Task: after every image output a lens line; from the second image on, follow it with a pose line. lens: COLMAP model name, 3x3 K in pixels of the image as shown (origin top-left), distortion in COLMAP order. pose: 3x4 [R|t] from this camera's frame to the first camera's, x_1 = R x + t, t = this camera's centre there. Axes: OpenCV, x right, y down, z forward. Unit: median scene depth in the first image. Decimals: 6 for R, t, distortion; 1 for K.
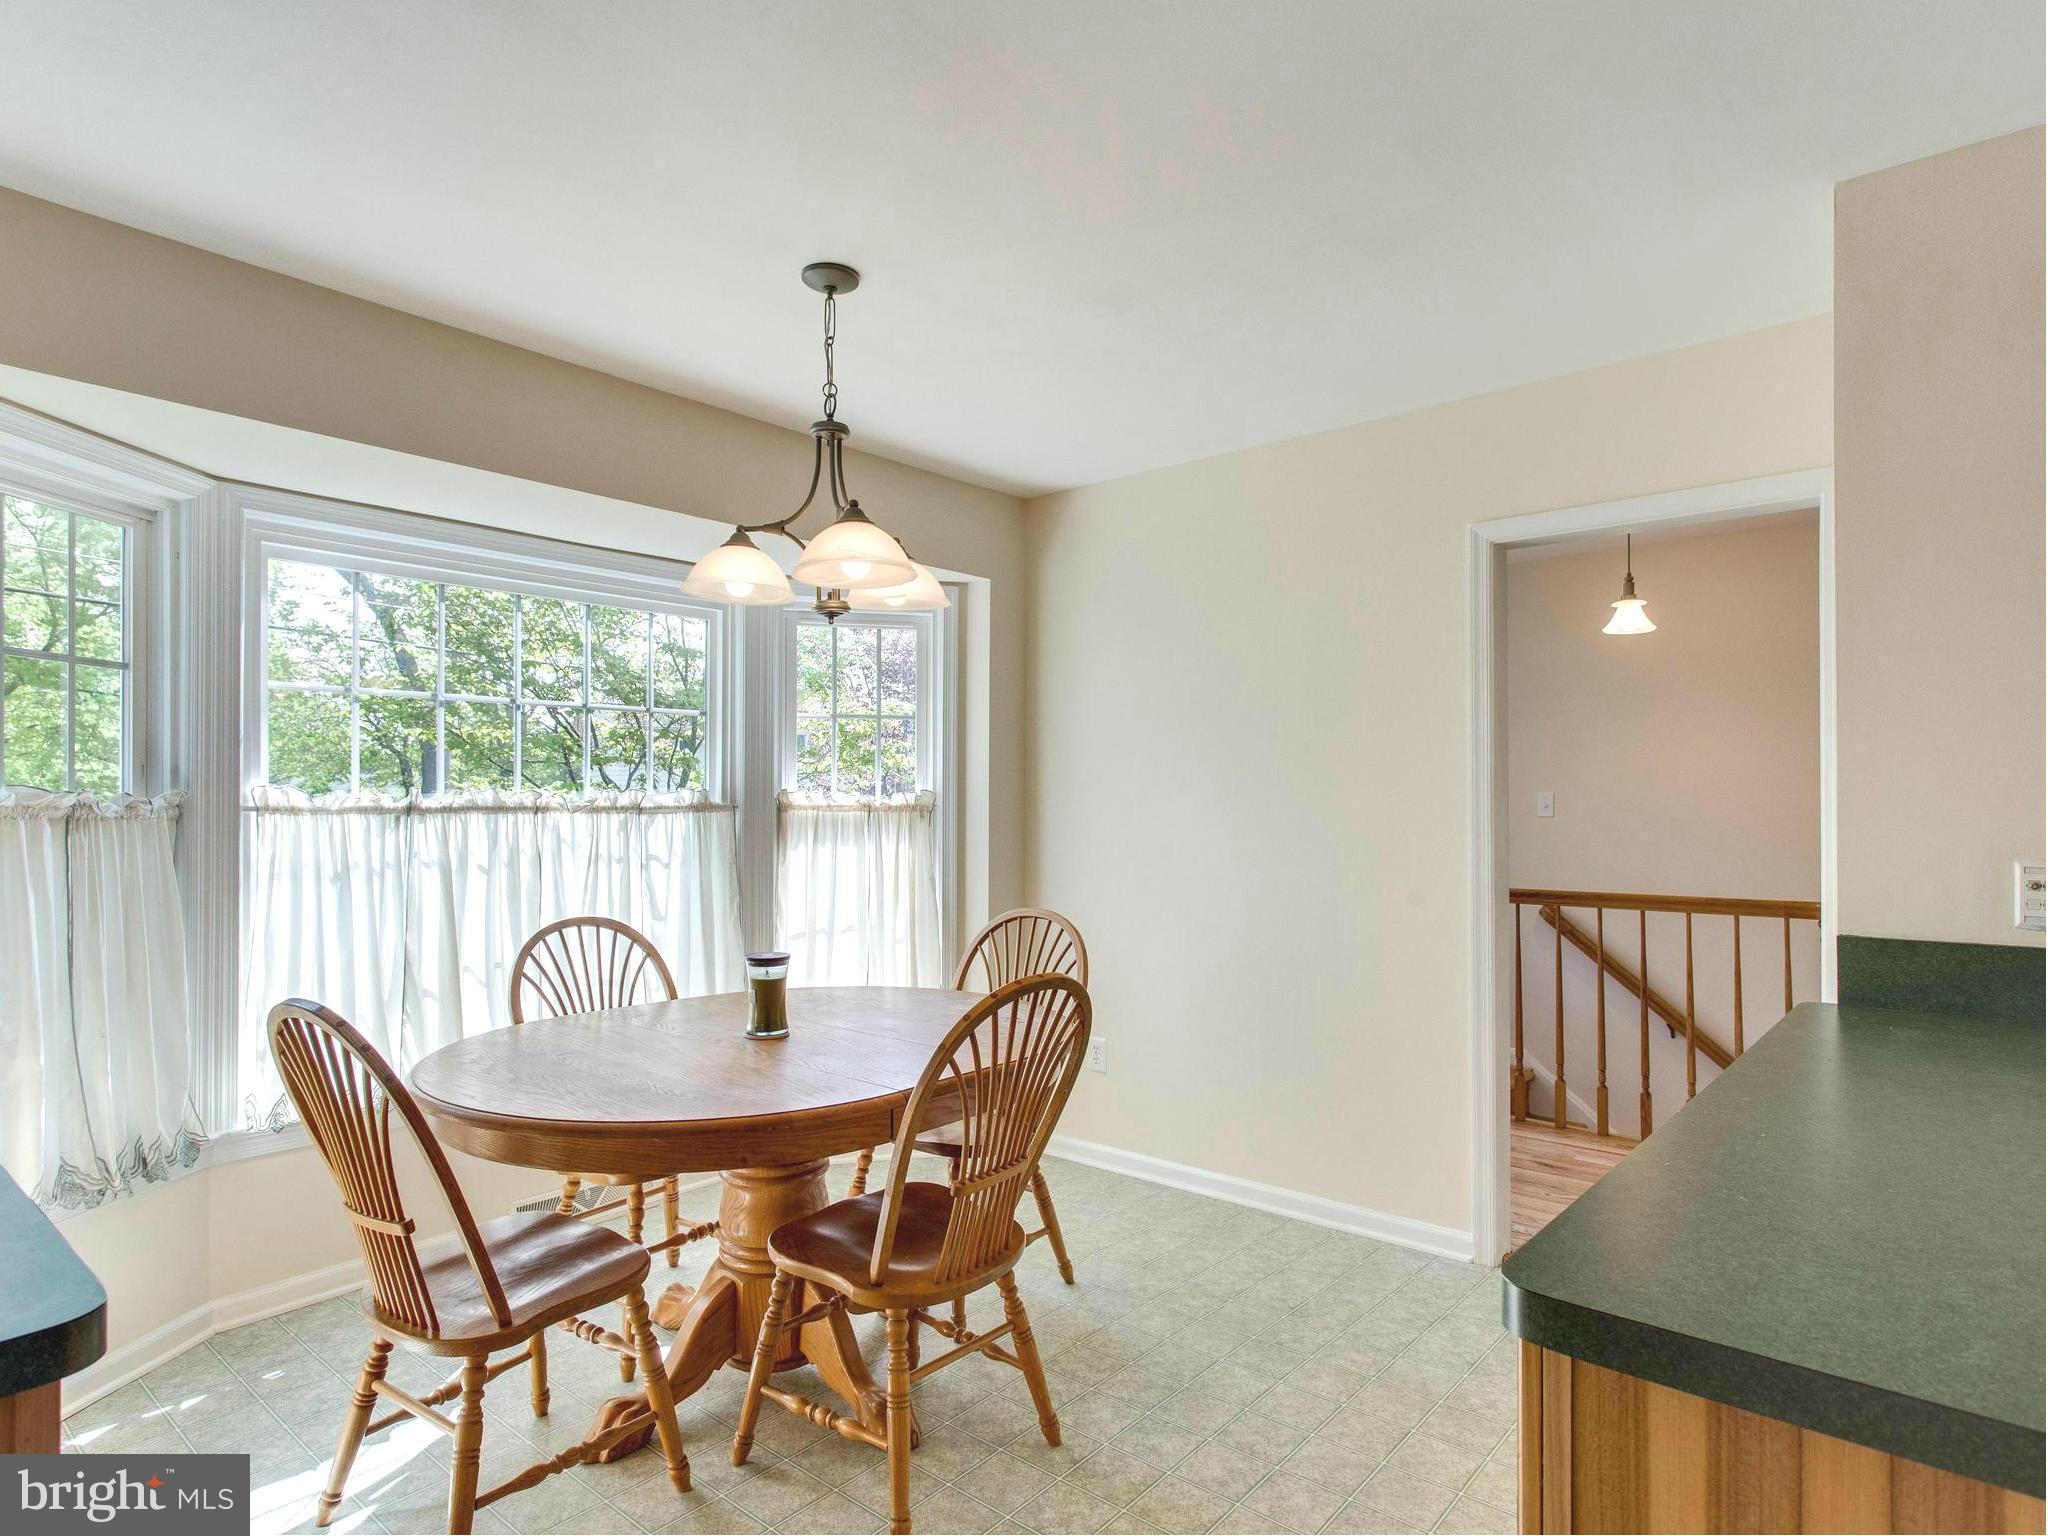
lens RADIAL K [[1115.4, 0, 1052.9], [0, 1115.4, 792.6], [0, 0, 1]] dist [-0.007217, -0.001171]
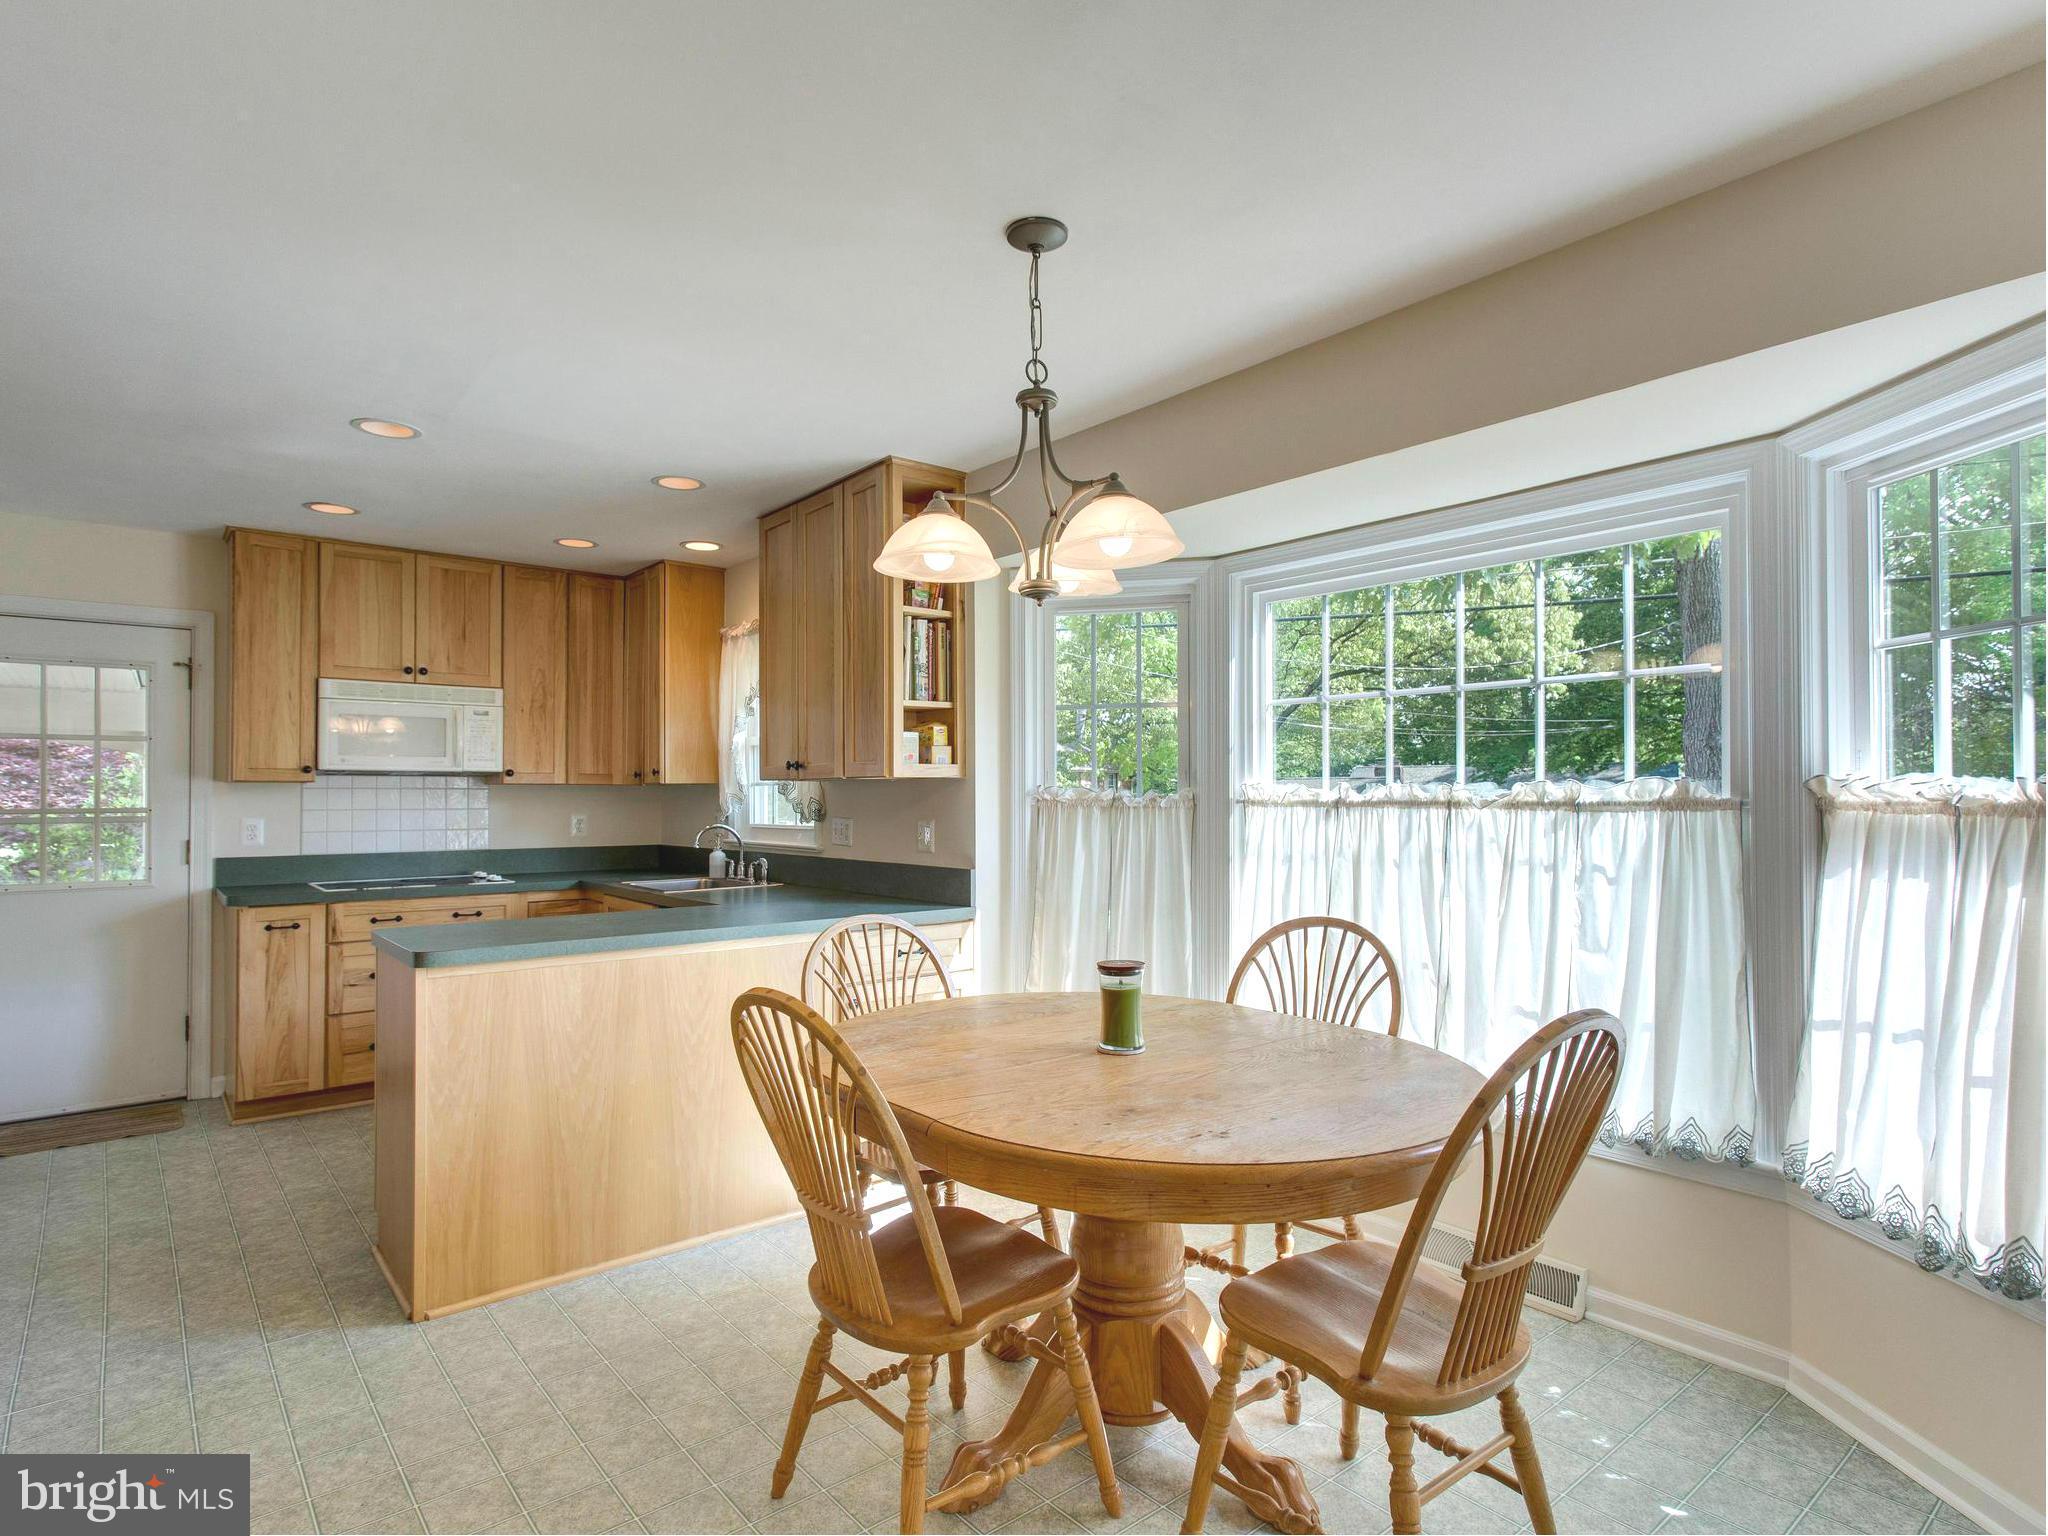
lens RADIAL K [[1112.5, 0, 938.1], [0, 1112.5, 781.0], [0, 0, 1]] dist [0.094348, -0.050707]
pose [[-0.235236, -0.012985, -0.971852, 0.512502], [0.011587, 0.999802, -0.016163, 0.006157], [0.971869, -0.015063, -0.235039, 0.799362]]
